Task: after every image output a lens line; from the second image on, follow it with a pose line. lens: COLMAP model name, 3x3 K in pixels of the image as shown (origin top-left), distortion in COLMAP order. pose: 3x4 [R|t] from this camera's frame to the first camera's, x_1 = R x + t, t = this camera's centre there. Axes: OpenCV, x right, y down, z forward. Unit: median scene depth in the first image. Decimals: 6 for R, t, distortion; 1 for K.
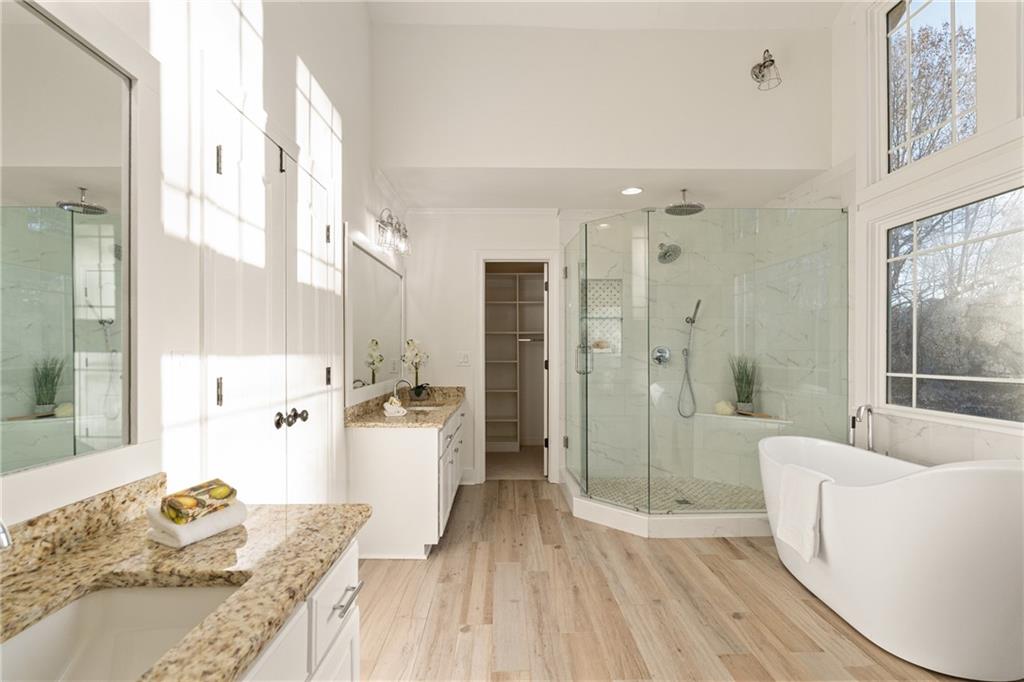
lens RADIAL K [[465.4, 0, 508.7], [0, 465.4, 350.0], [0, 0, 1]] dist [0.004605, -0.000346]
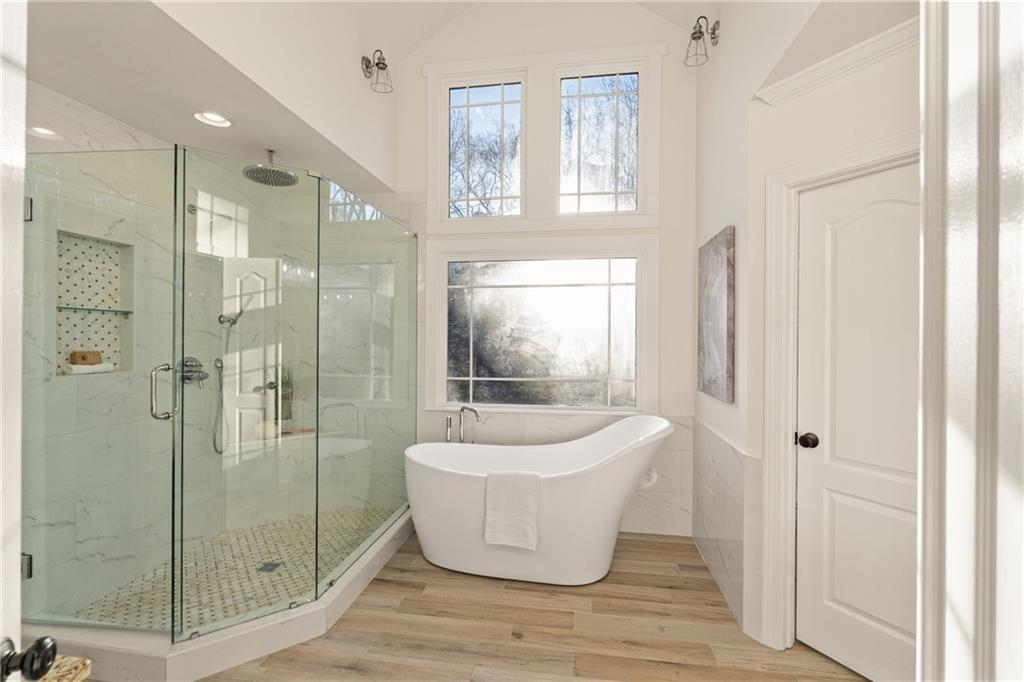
lens RADIAL K [[465.4, 0, 507.9], [0, 465.4, 336.2], [0, 0, 1]] dist [0.004605, -0.000346]
pose [[0.168860, 0.003597, 0.985633, -0.406916], [-0.008154, 0.999964, -0.002253, -0.061994], [-0.985606, -0.007656, 0.168883, 0.671433]]
